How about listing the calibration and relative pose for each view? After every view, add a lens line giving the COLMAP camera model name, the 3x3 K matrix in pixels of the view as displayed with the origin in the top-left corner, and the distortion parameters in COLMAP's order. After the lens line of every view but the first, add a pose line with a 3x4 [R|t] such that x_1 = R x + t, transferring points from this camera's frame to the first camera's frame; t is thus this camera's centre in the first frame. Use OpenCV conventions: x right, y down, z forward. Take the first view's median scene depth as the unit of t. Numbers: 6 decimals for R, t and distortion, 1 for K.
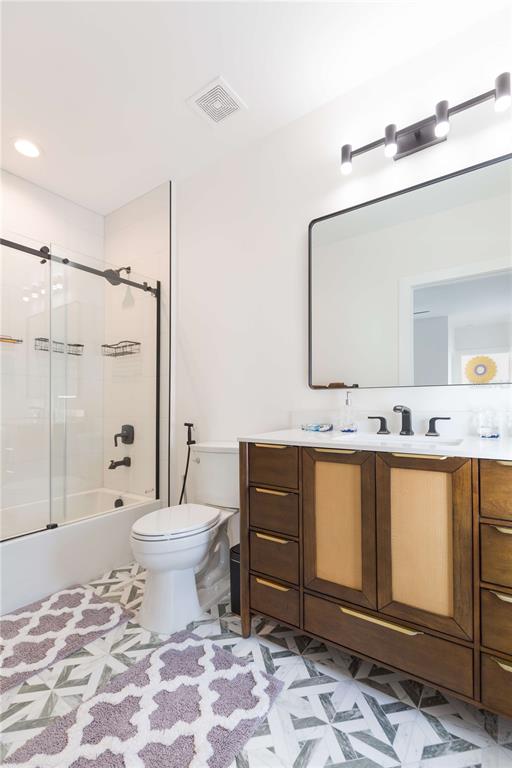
lens RADIAL K [[350.2, 0, 270.7], [0, 350.2, 456.7], [0, 0, 1]] dist [0.000047, 0.000022]
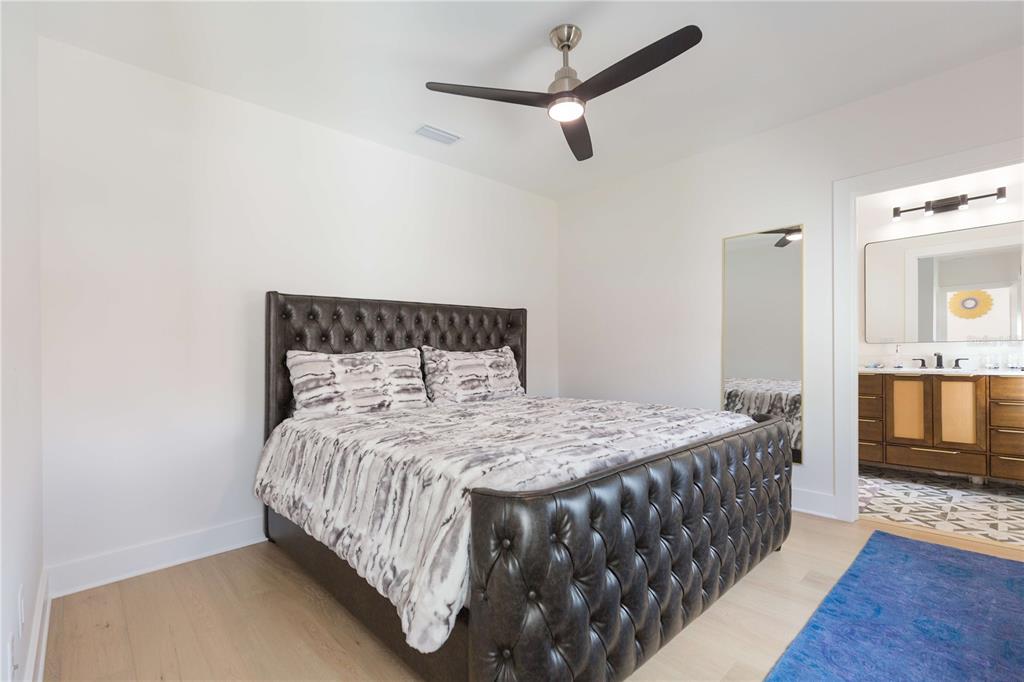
lens RADIAL K [[467.0, 0, 529.9], [0, 467.0, 411.0], [0, 0, 1]] dist [0.000047, 0.000022]
pose [[0.978650, 0.008752, -0.205350, -1.180169], [-0.012205, 0.999804, -0.015557, 0.219587], [0.205173, 0.017731, 0.978565, -1.791289]]
